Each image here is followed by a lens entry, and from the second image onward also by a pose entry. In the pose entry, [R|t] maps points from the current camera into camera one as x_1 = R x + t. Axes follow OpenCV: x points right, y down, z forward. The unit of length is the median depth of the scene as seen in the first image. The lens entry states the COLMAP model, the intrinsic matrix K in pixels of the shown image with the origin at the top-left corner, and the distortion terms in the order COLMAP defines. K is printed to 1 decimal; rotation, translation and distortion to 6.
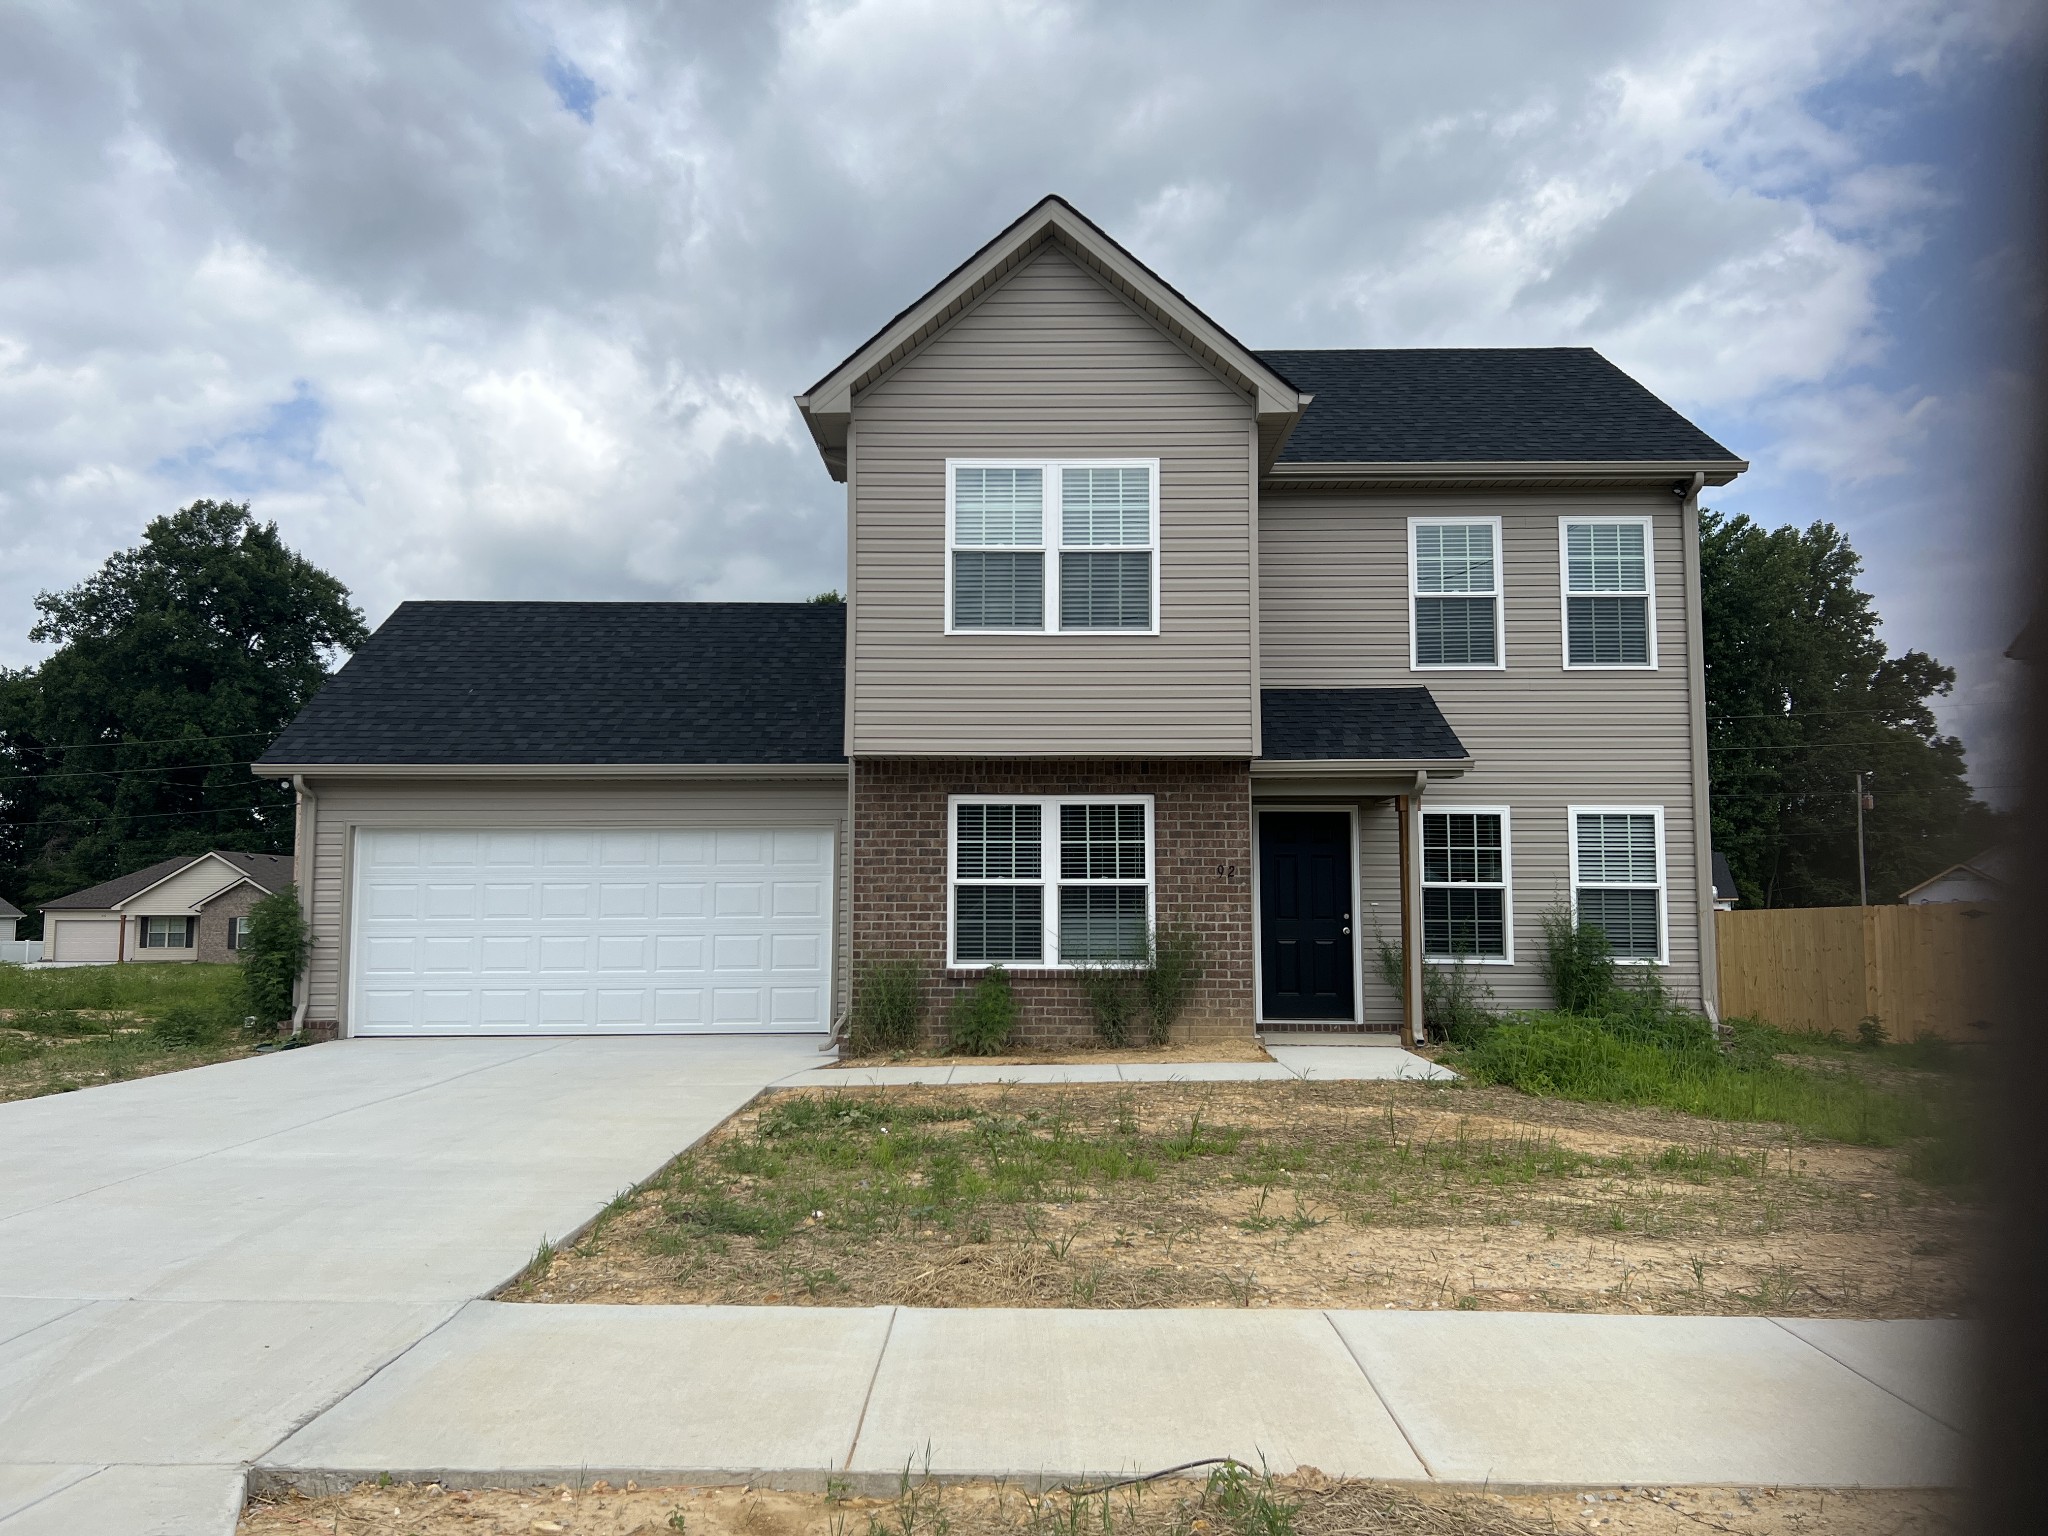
lens RADIAL K [[1598.4, 0, 1005.3], [0, 1598.4, 765.0], [0, 0, 1]] dist [0.026317, -0.025737]
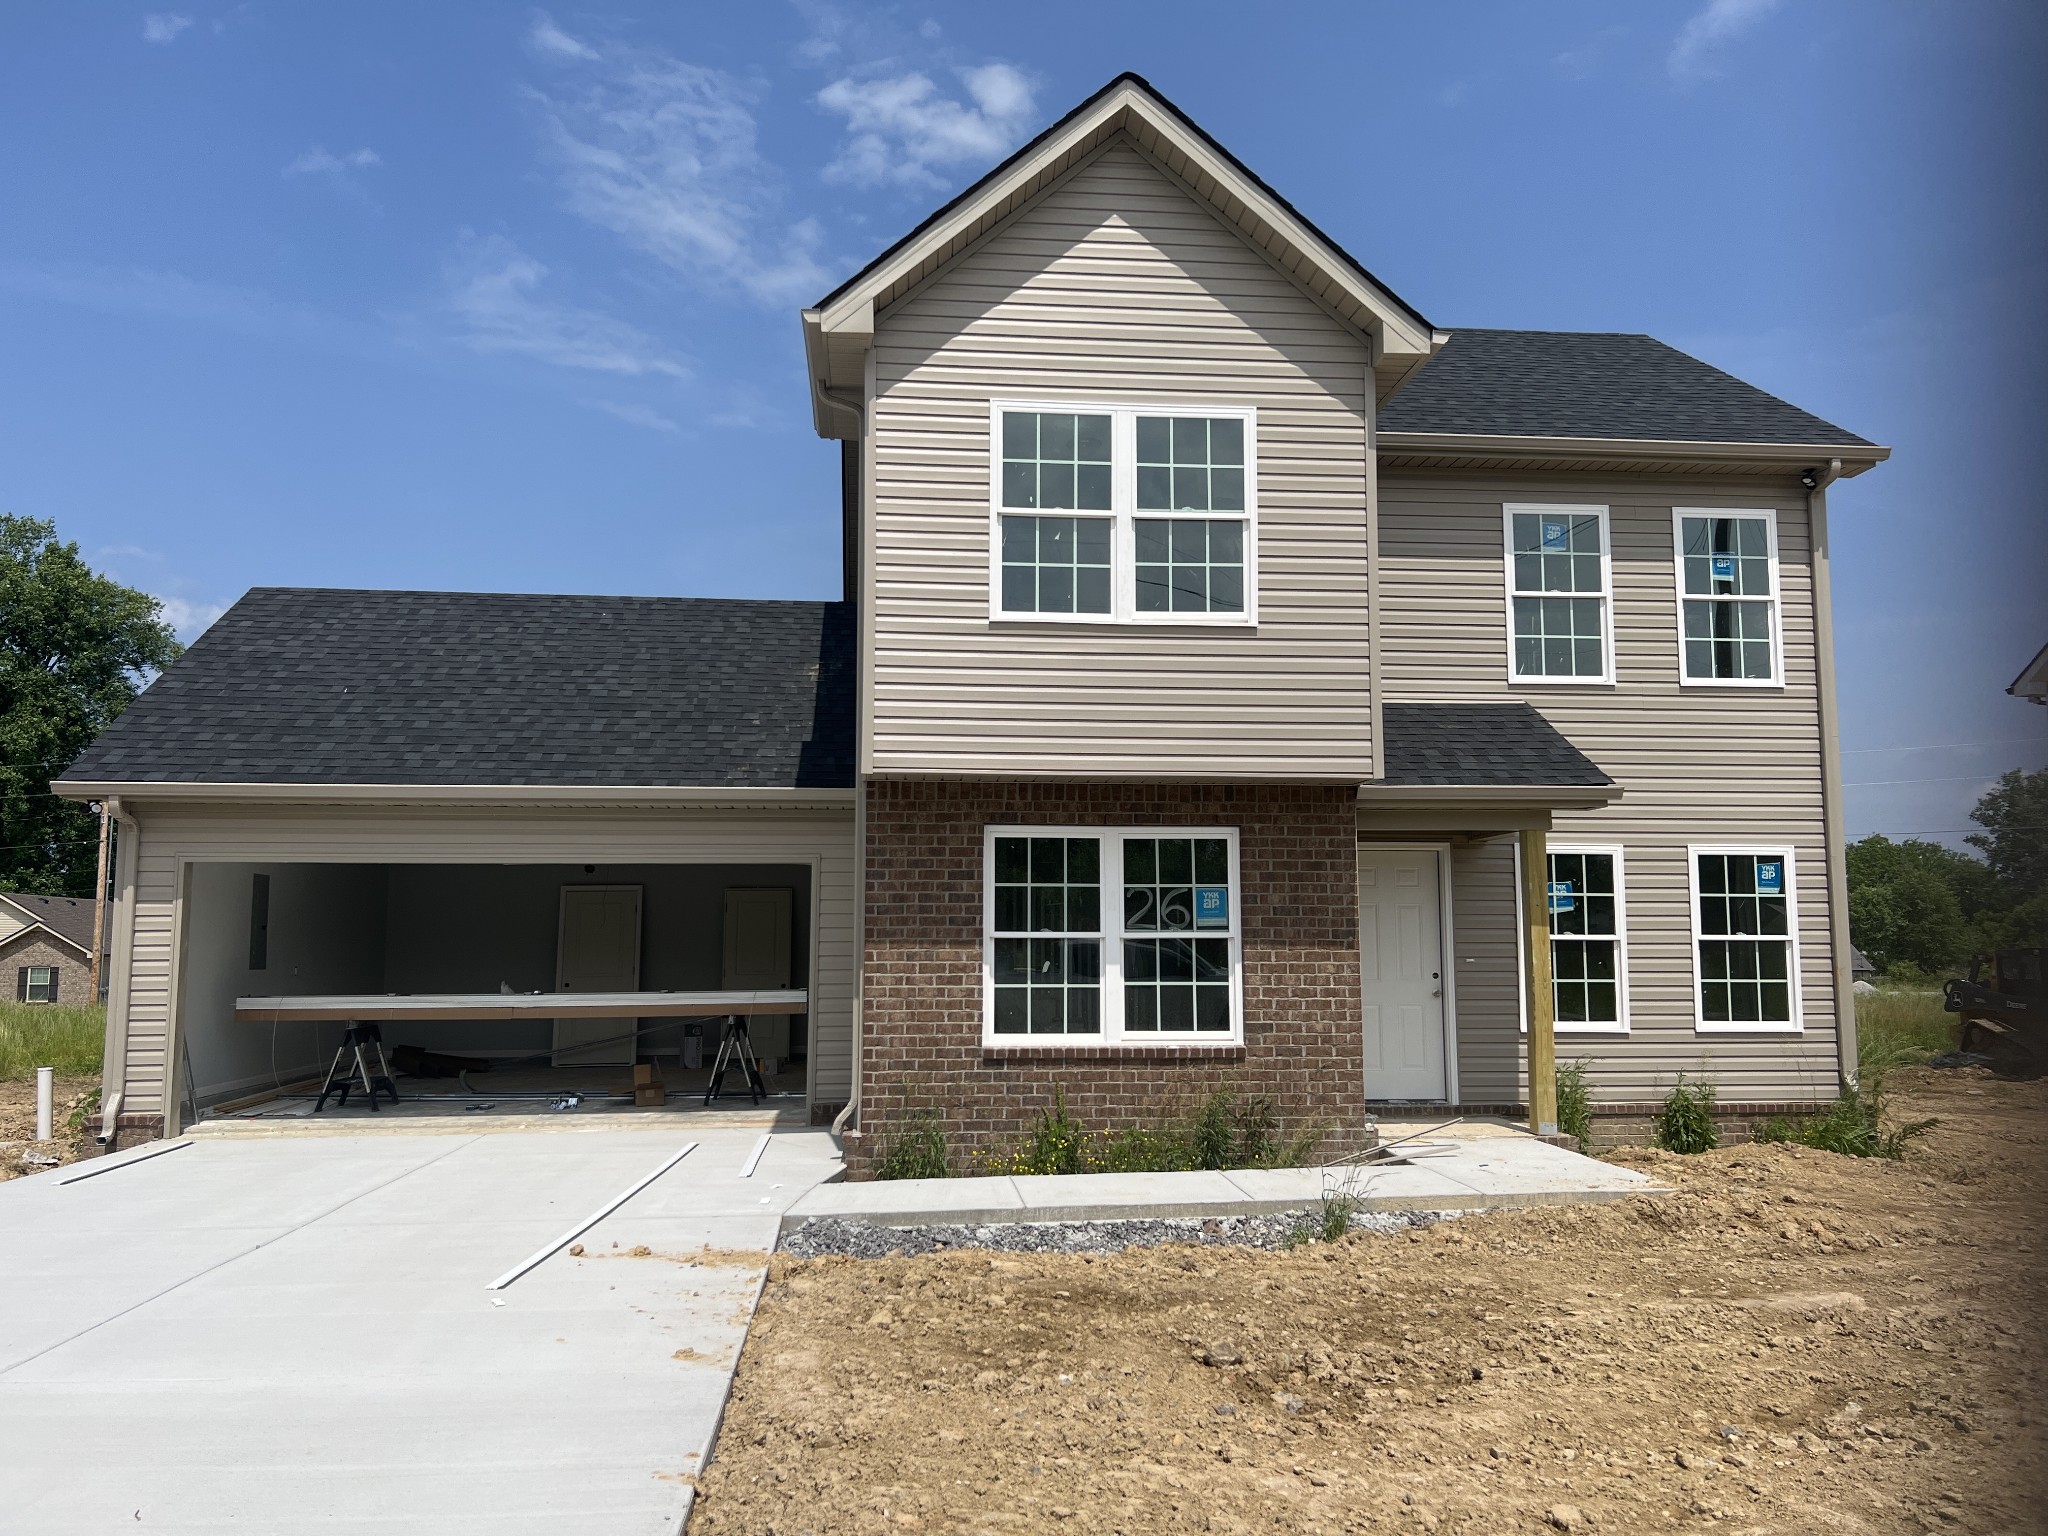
lens RADIAL K [[1598.4, 0, 1016.5], [0, 1598.4, 779.6], [0, 0, 1]] dist [0.026317, -0.025737]
pose [[0.994486, 0.010154, 0.104379, -0.093903], [-0.008232, 0.999789, -0.018826, 0.009745], [-0.104548, 0.017863, 0.994359, 0.192861]]
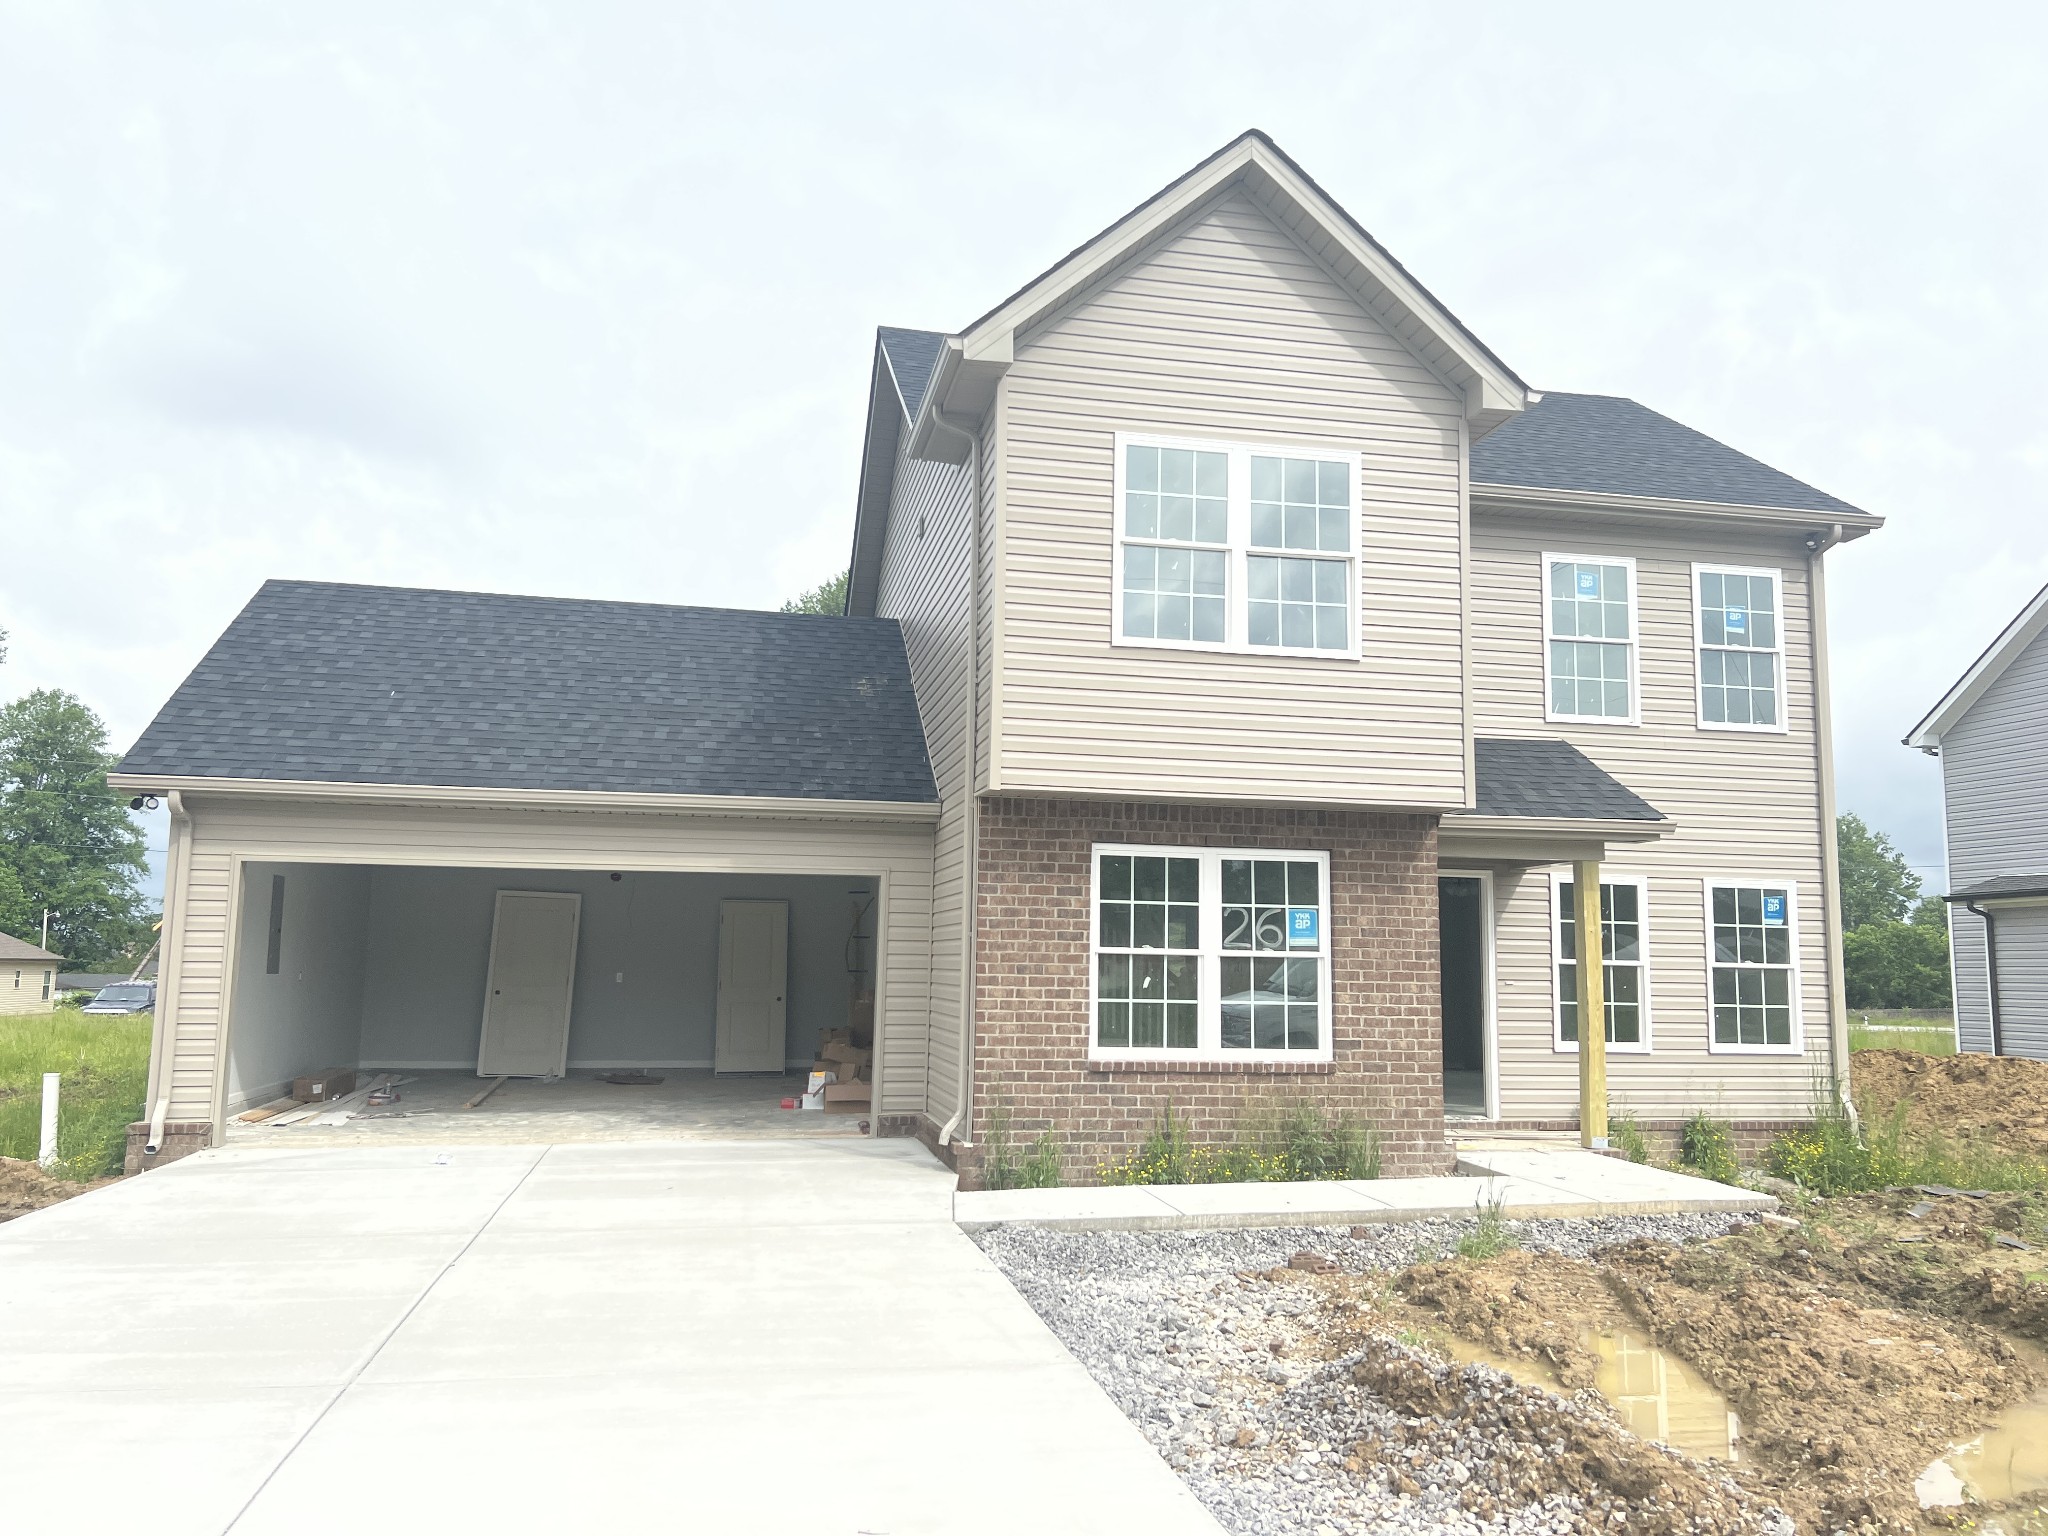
lens RADIAL K [[1598.4, 0, 1035.5], [0, 1598.4, 763.1], [0, 0, 1]] dist [0.026317, -0.025737]
pose [[0.976564, 0.042280, 0.211033, -0.216609], [-0.033759, 0.998469, -0.043819, 0.013191], [-0.212563, 0.035668, 0.976496, 0.192415]]
